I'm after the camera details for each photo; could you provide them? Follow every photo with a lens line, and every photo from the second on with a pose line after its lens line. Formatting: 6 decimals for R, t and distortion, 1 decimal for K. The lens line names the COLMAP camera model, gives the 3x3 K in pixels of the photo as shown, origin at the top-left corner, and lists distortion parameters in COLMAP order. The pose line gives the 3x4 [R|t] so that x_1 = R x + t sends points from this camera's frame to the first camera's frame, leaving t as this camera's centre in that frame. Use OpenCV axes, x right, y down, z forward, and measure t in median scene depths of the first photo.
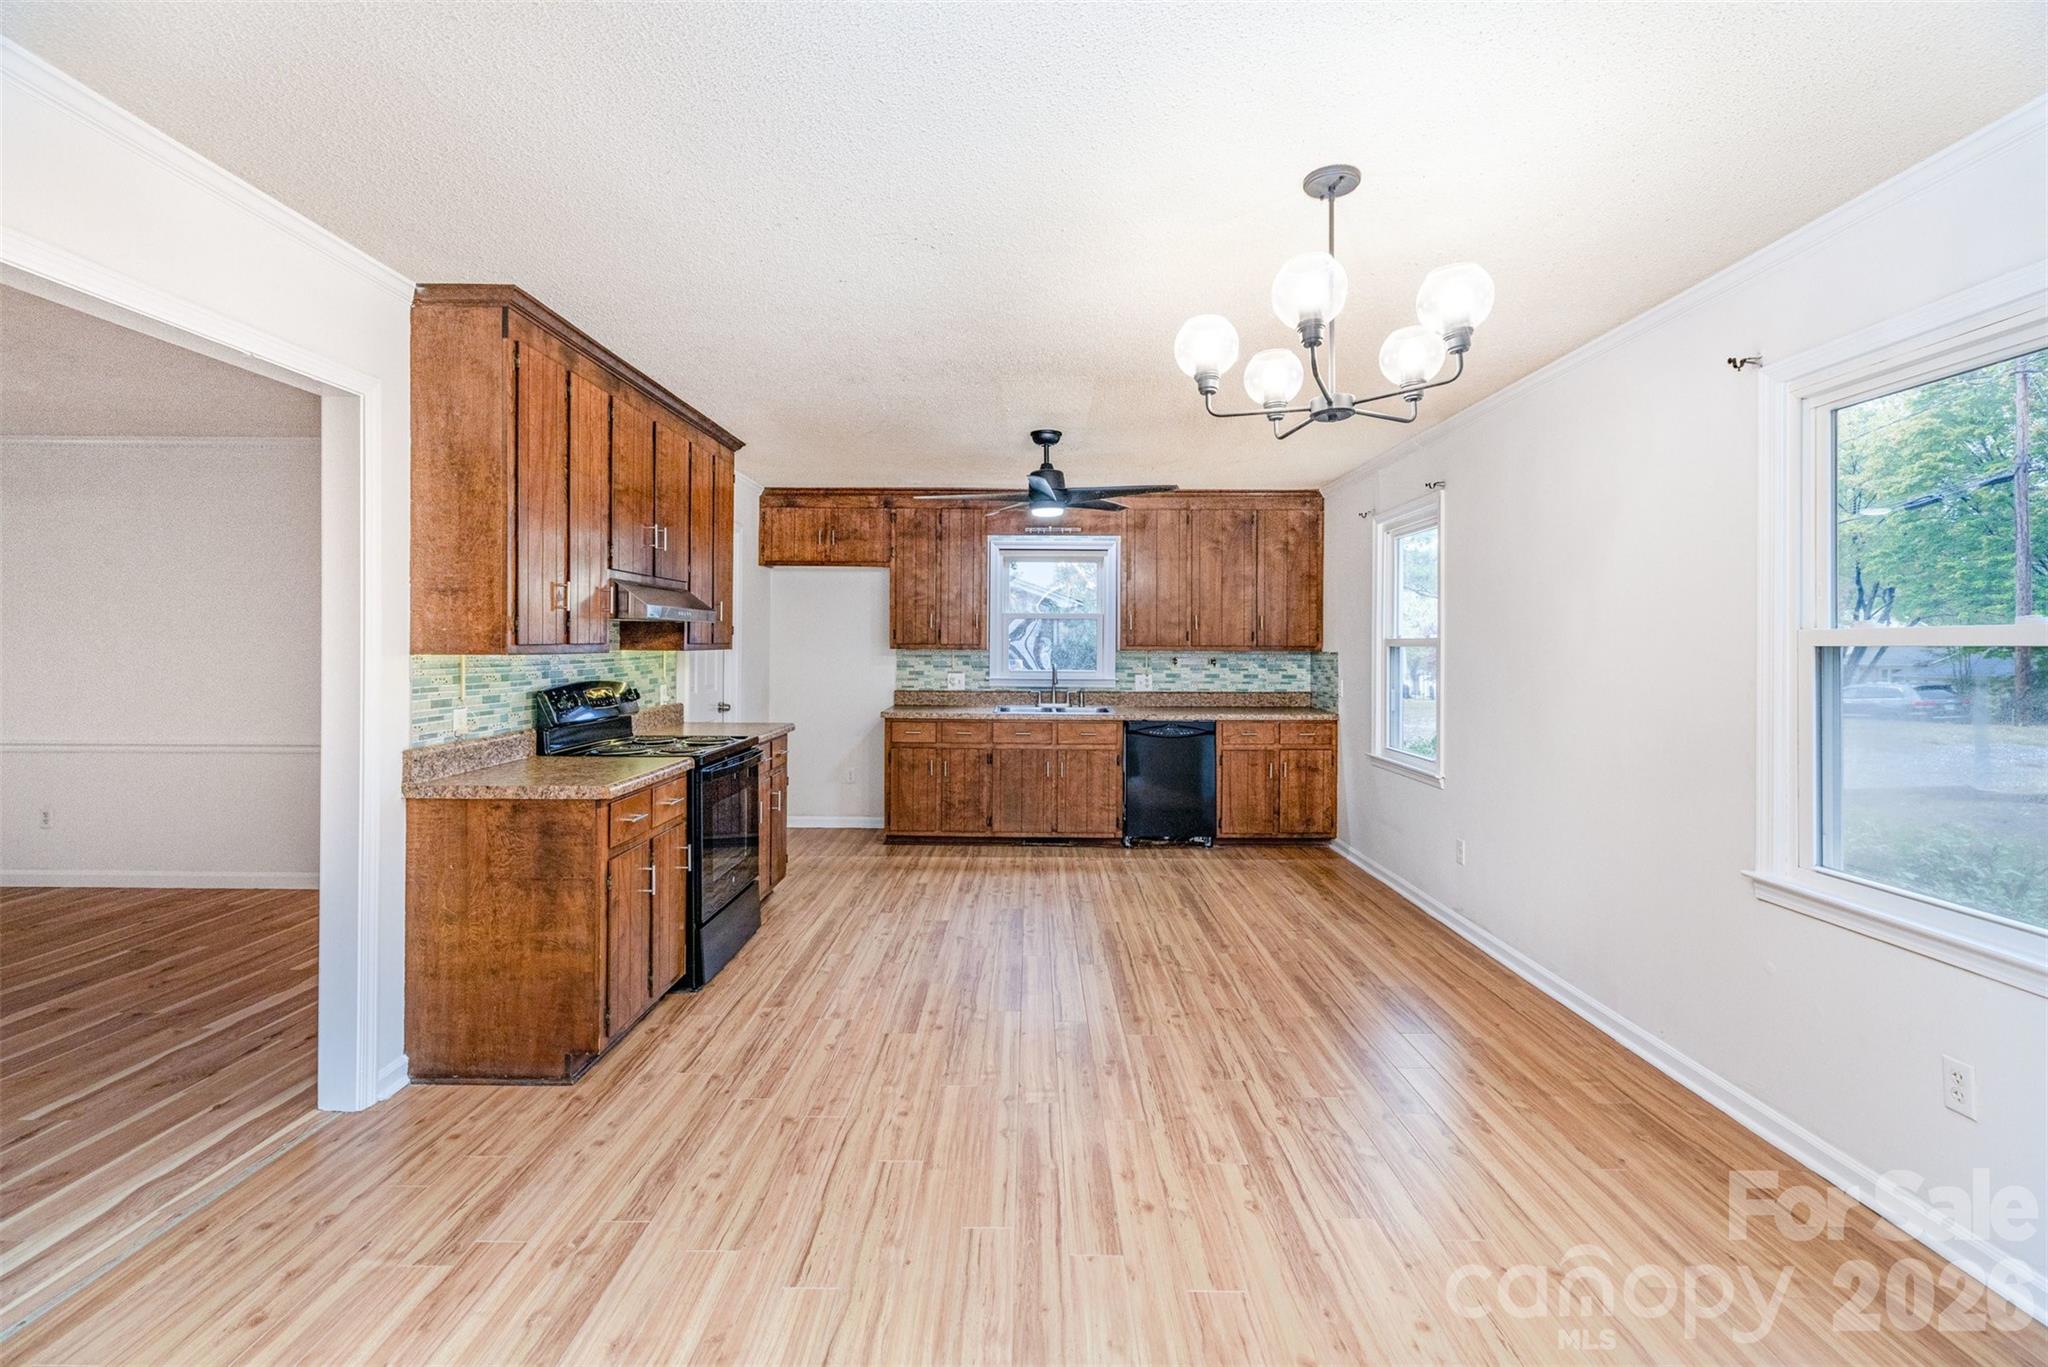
lens RADIAL K [[942.0, 0, 1026.5], [0, 942.0, 666.1], [0, 0, 1]] dist [0.002854, -0.000171]
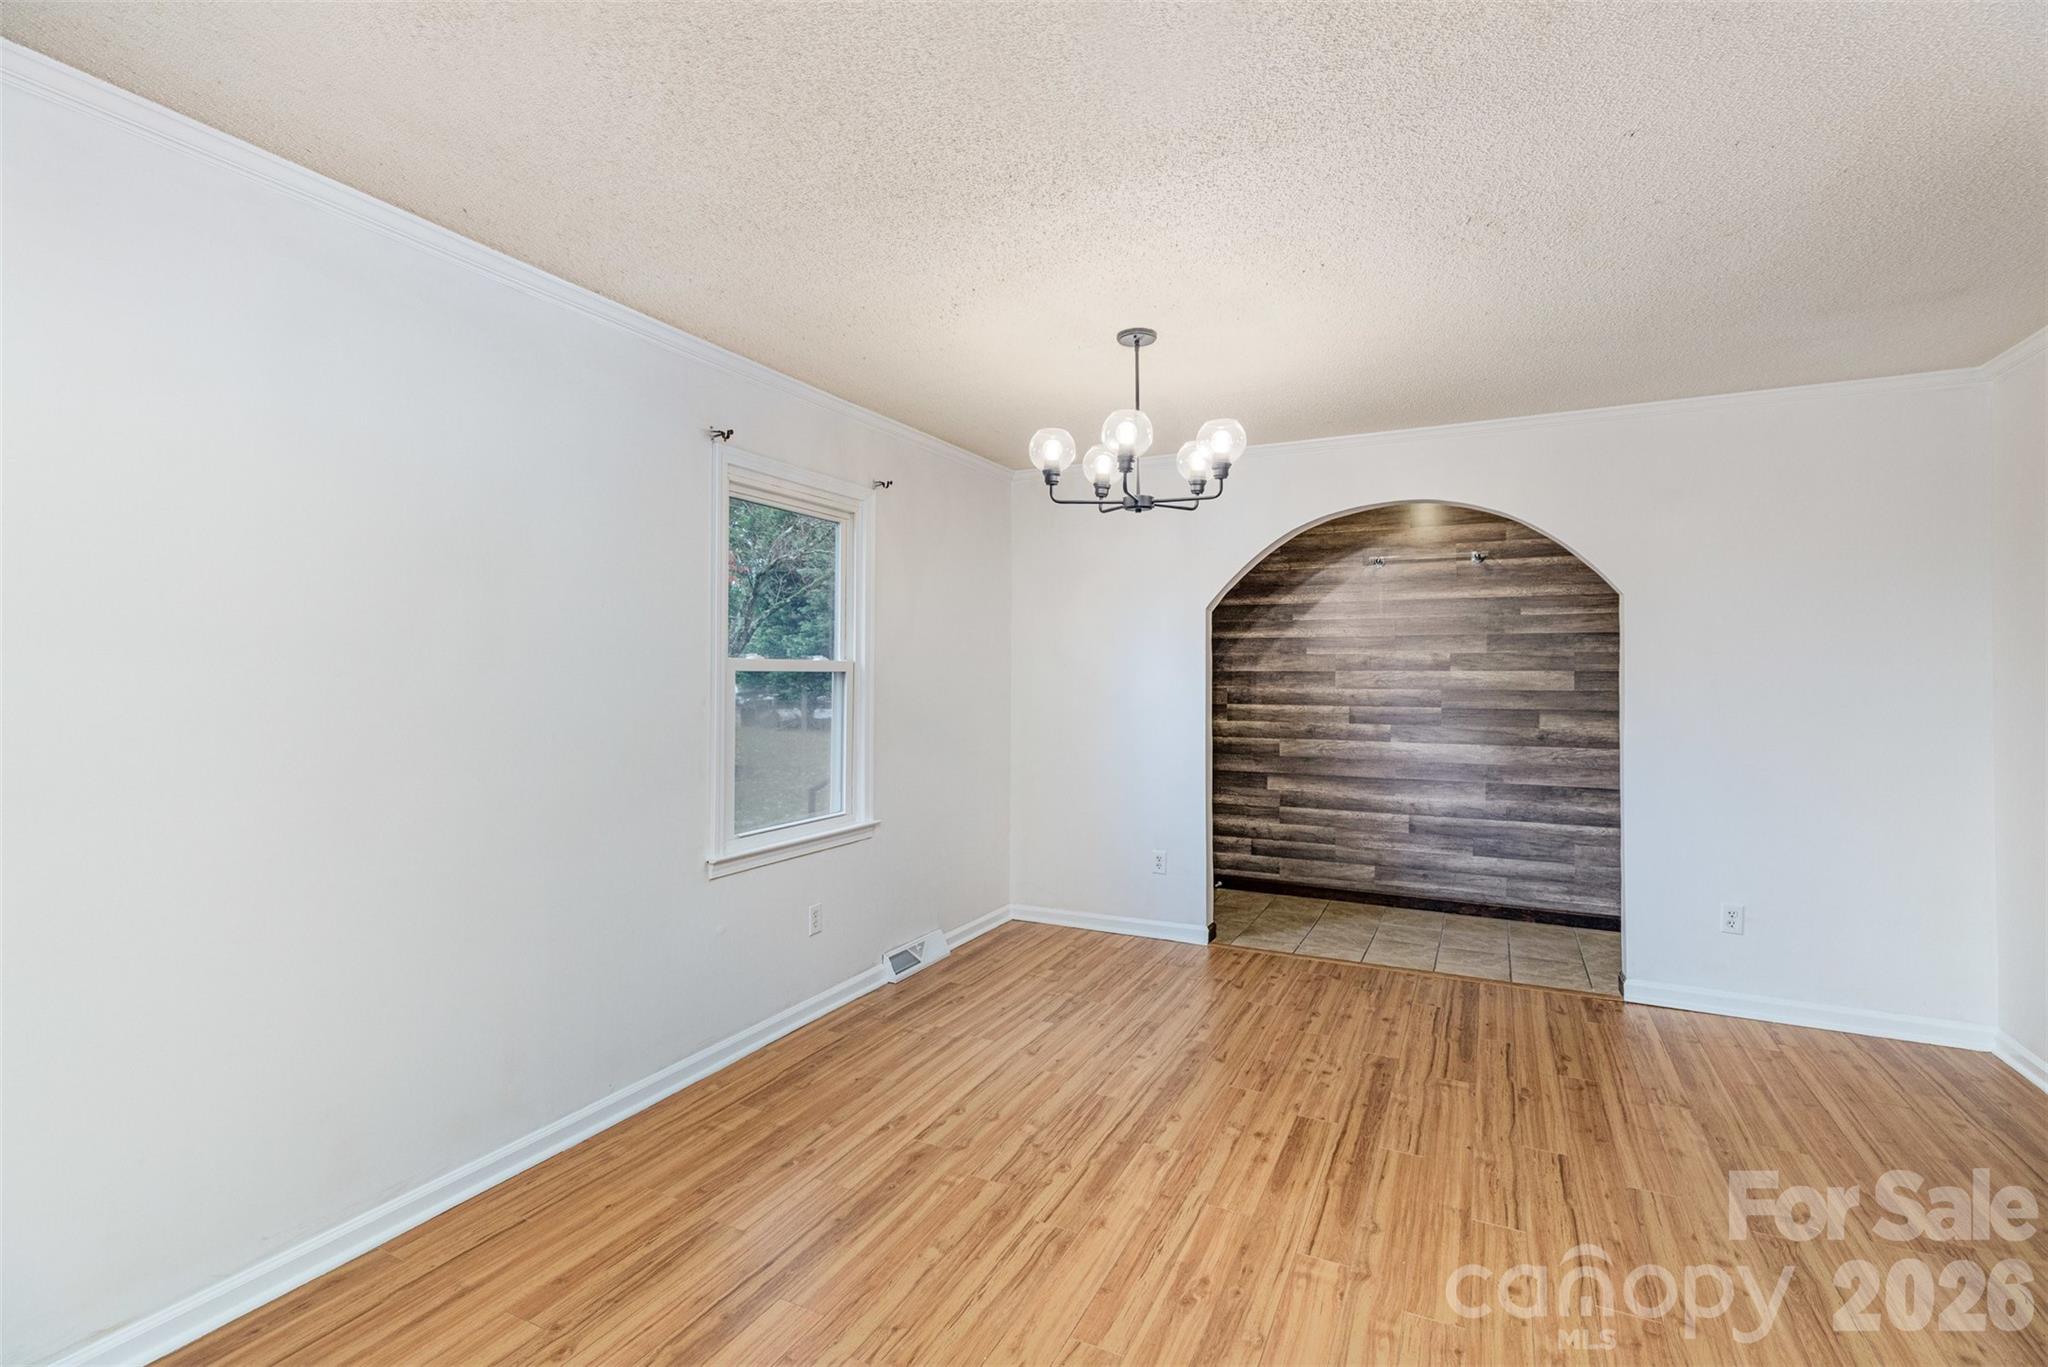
lens RADIAL K [[942.0, 0, 1040.2], [0, 942.0, 671.9], [0, 0, 1]] dist [0.002854, -0.000171]
pose [[-0.905228, -0.005760, 0.424887, -0.110183], [0.001847, 0.999845, 0.017490, -0.035524], [-0.424922, 0.016618, -0.905077, 1.910202]]
